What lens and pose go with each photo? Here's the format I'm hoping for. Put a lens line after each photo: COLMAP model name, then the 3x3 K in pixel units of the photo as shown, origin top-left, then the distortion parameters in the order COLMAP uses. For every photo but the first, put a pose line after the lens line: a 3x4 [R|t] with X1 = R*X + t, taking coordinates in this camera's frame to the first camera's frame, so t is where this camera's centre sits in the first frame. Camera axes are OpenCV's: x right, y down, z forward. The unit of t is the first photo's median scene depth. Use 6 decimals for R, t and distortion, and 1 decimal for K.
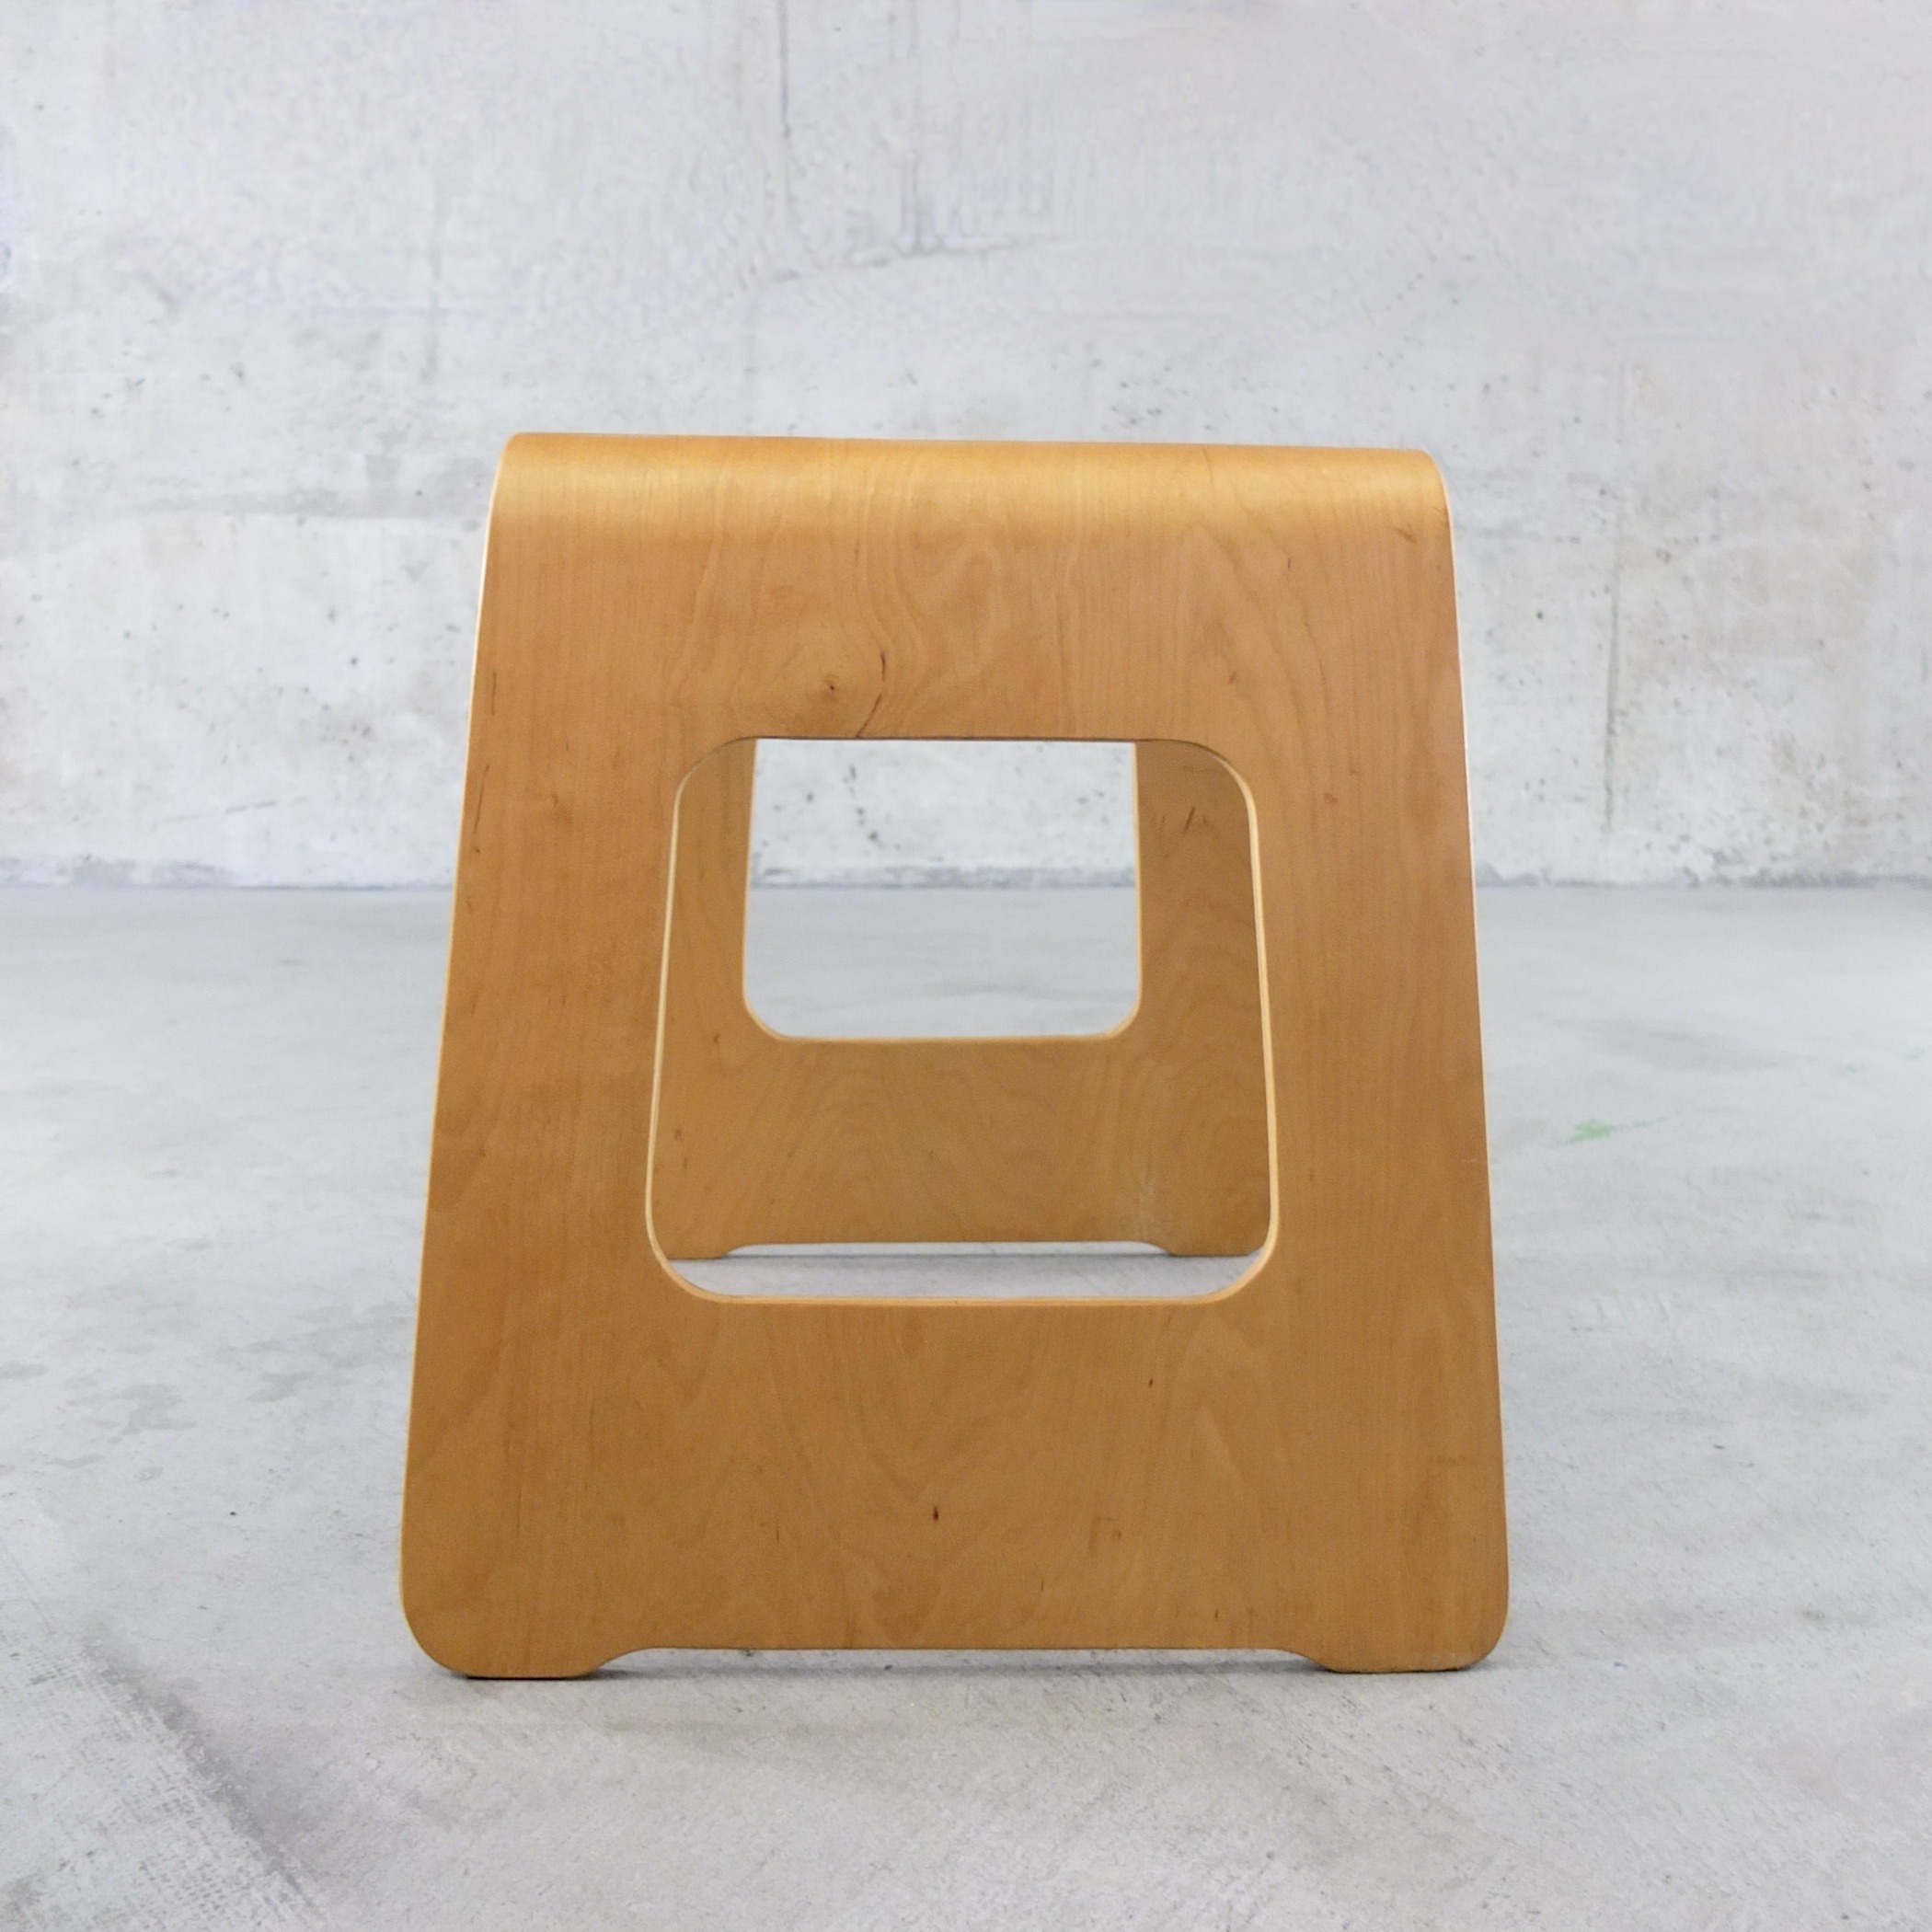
lens RADIAL K [[2211.4, 0, 966.0], [0, 2211.4, 966.0], [0, 0, 1]] dist [-0.064317, 0.058434]
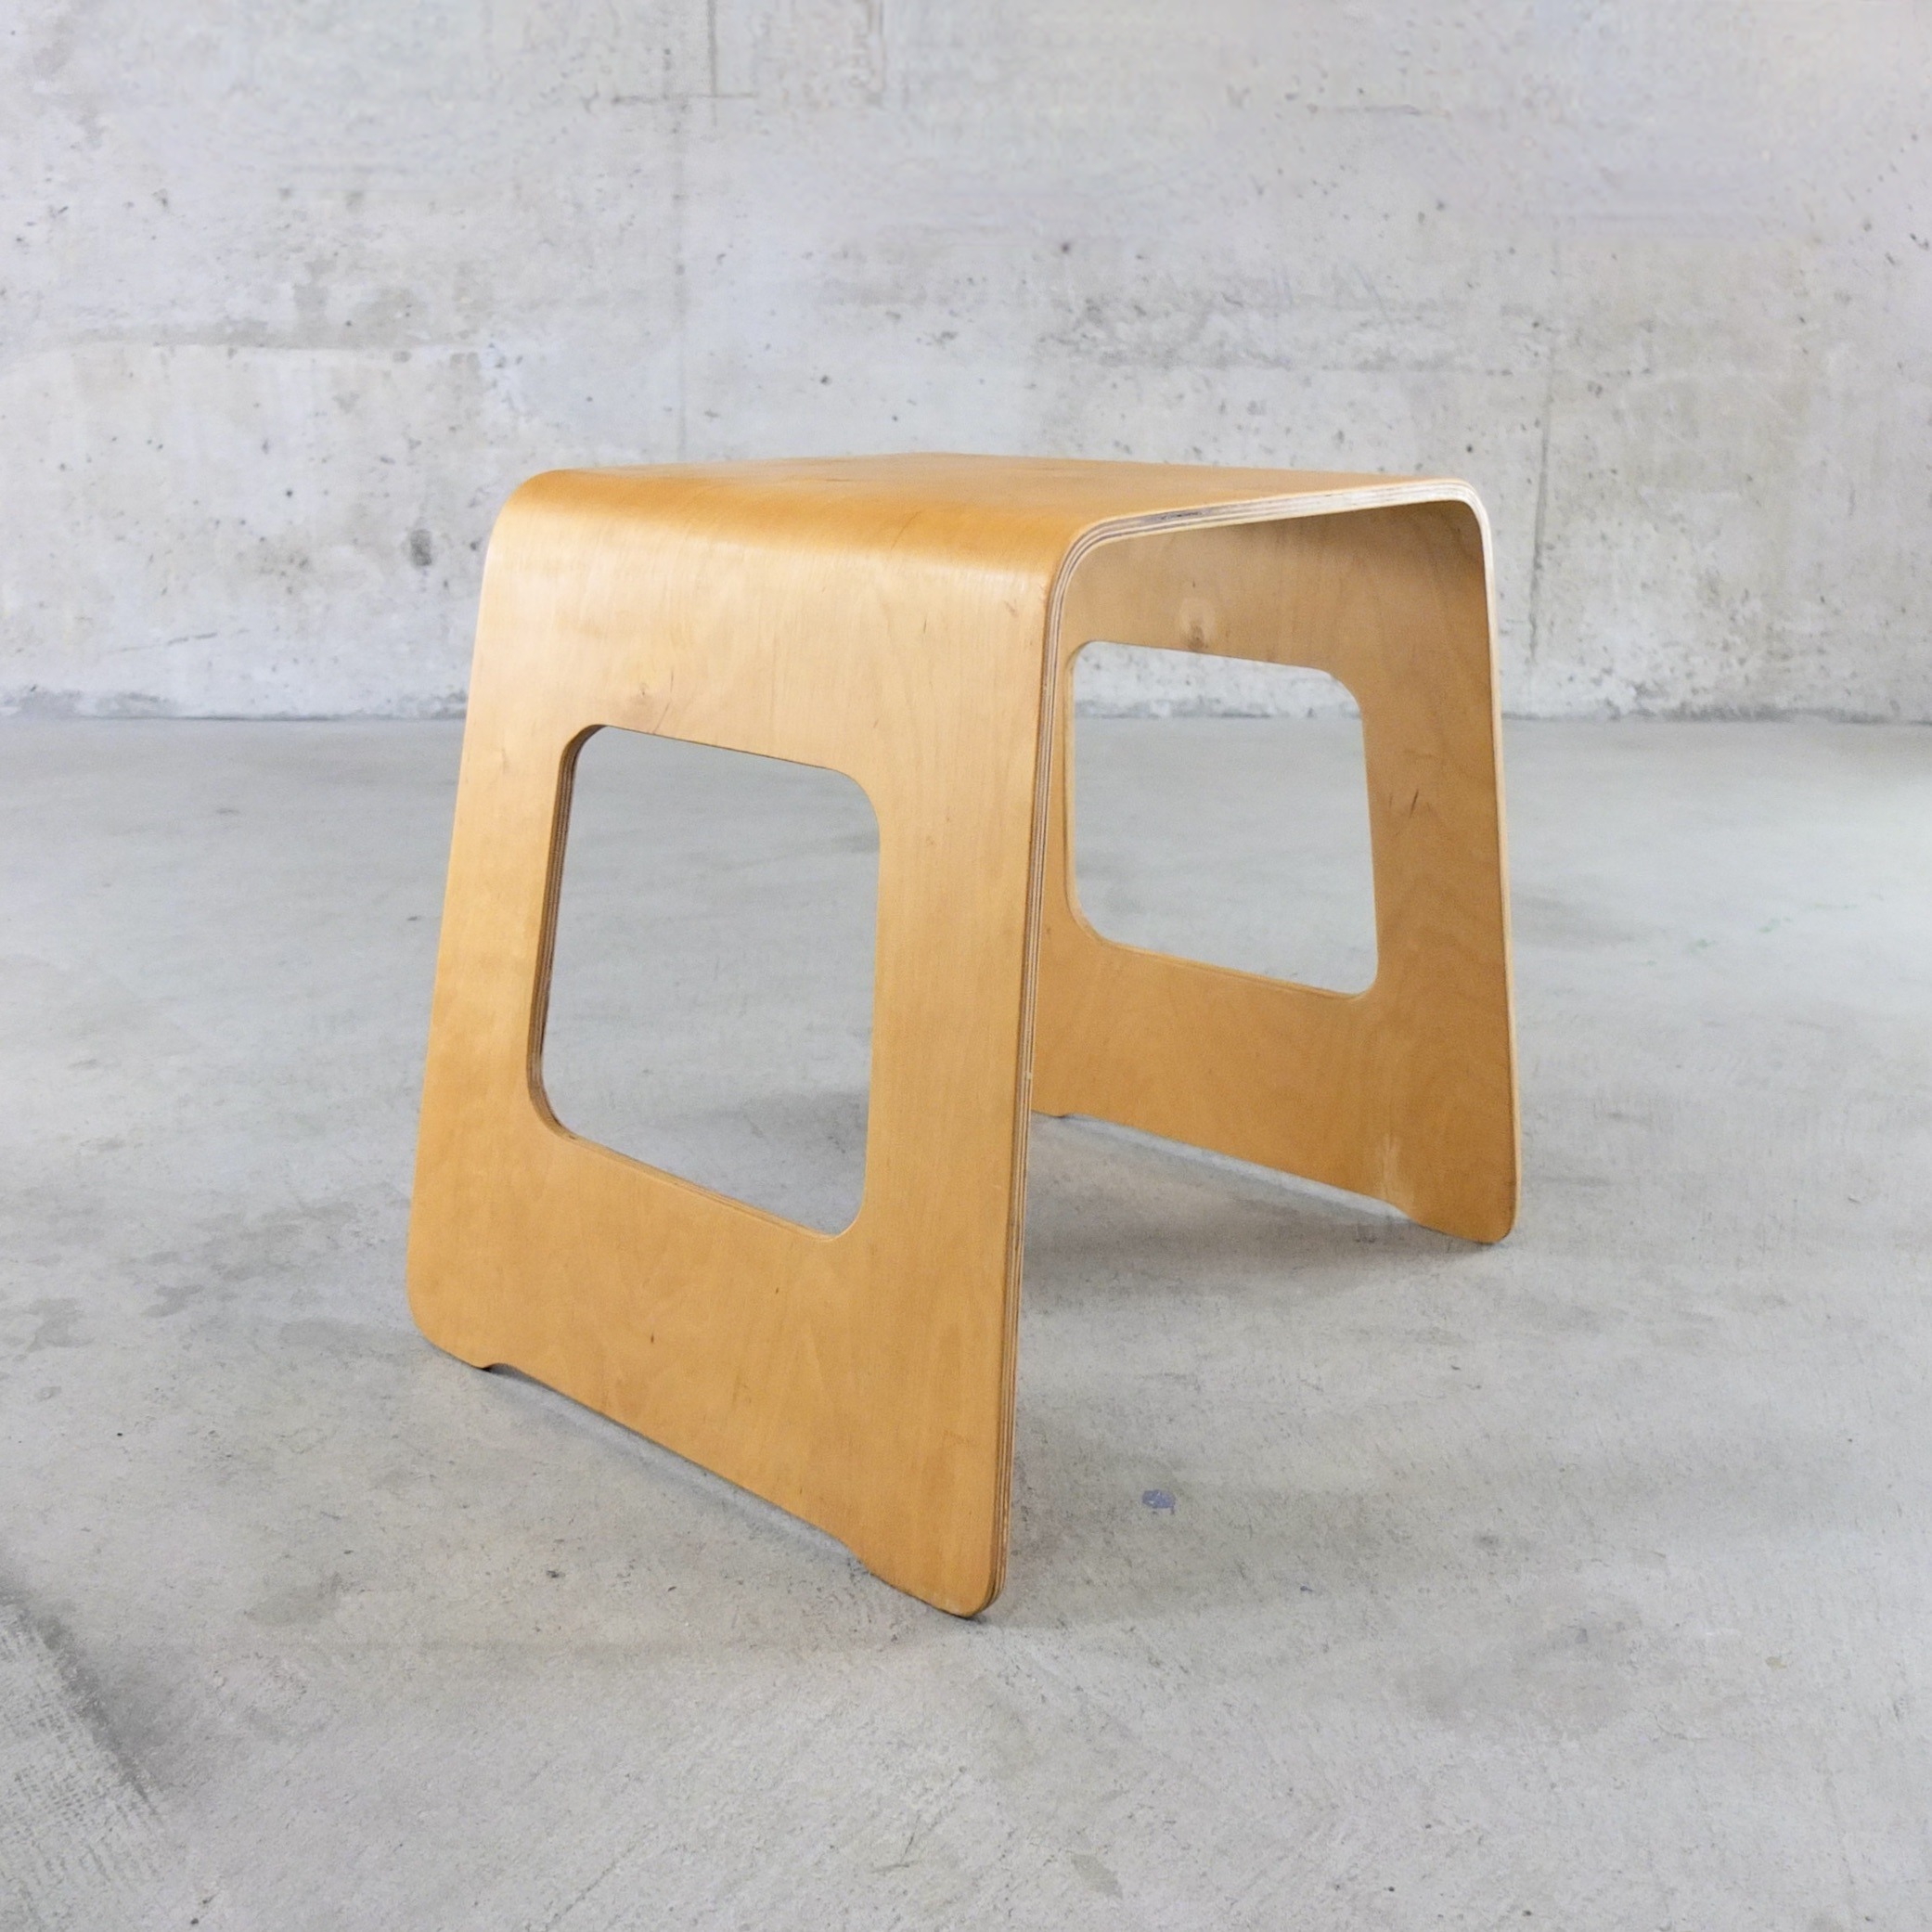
lens RADIAL K [[2249.4, 0, 1008.9], [0, 2249.4, 969.3], [0, 0, 1]] dist [-0.074493, 0.067058]
pose [[0.999943, 0.002898, 0.010254, 0.103094], [-0.004127, 0.992525, 0.121970, -0.119705], [-0.009824, -0.122005, 0.992481, -0.105114]]
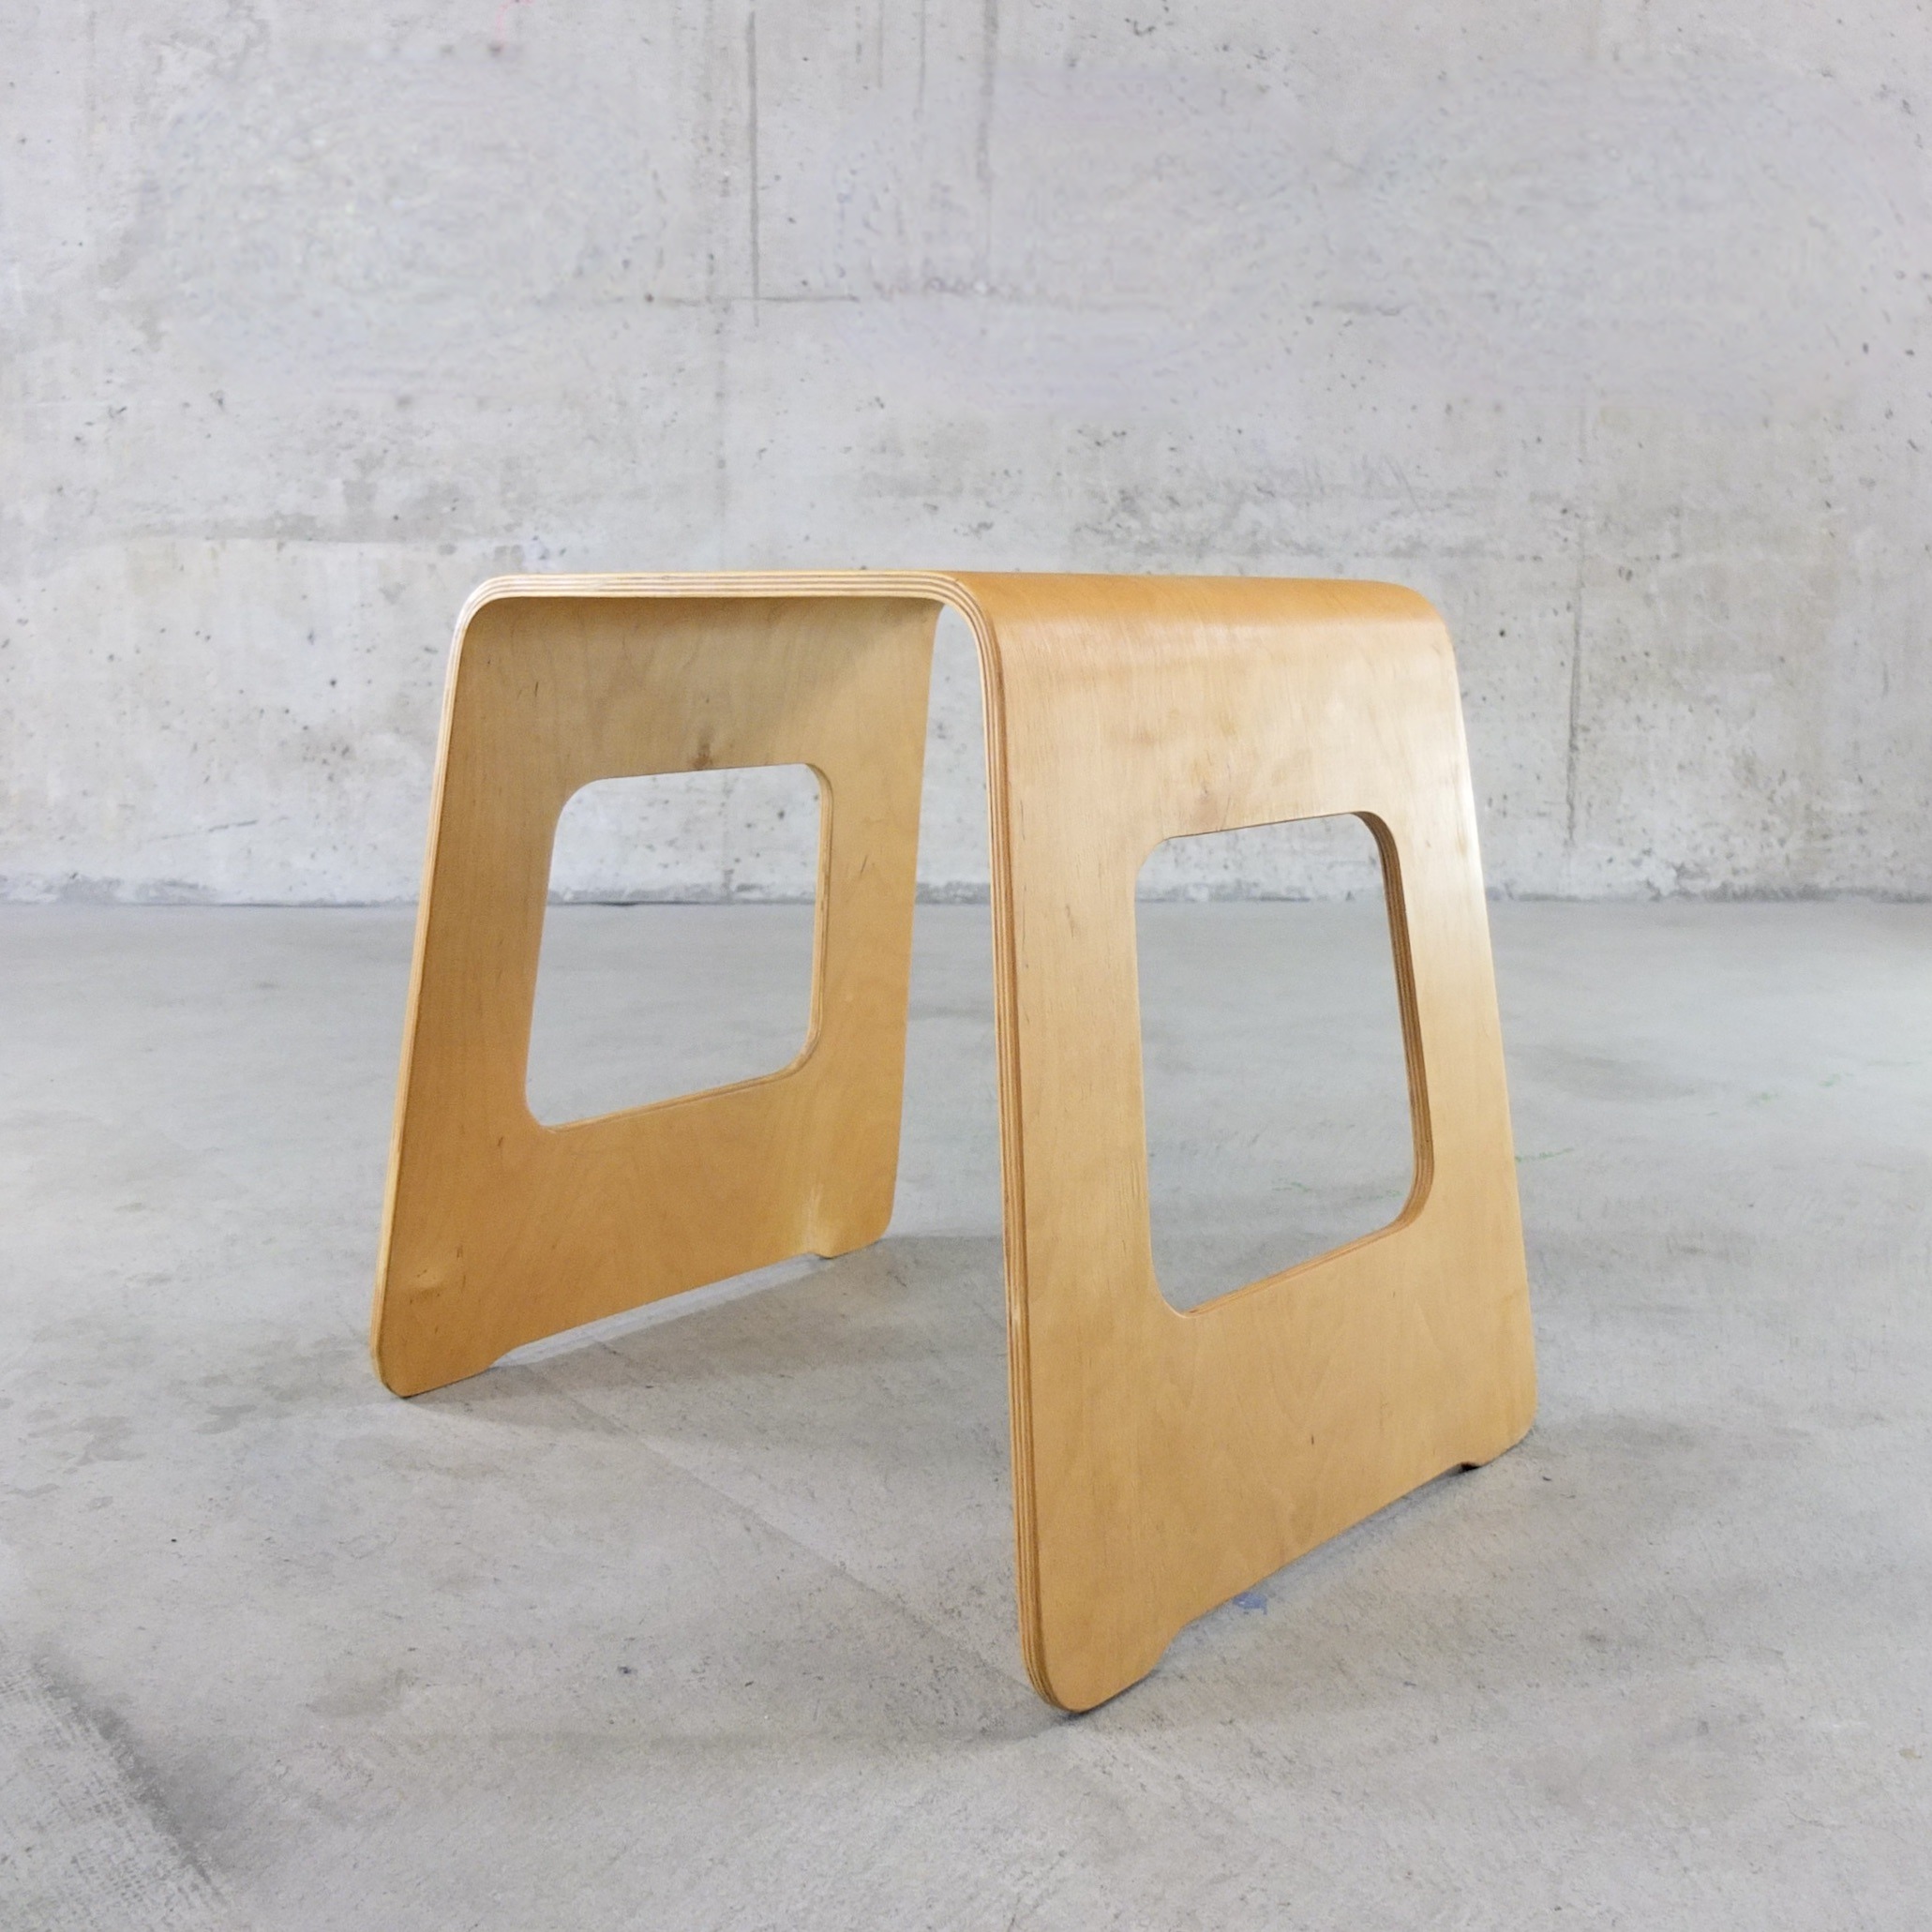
lens RADIAL K [[2275.7, 0, 981.7], [0, 2275.7, 958.9], [0, 0, 1]] dist [-0.076210, 0.083756]
pose [[0.999974, -0.001494, -0.007078, 0.072675], [0.001550, 0.999968, 0.007811, -0.046001], [0.007067, -0.007822, 0.999944, -0.113260]]
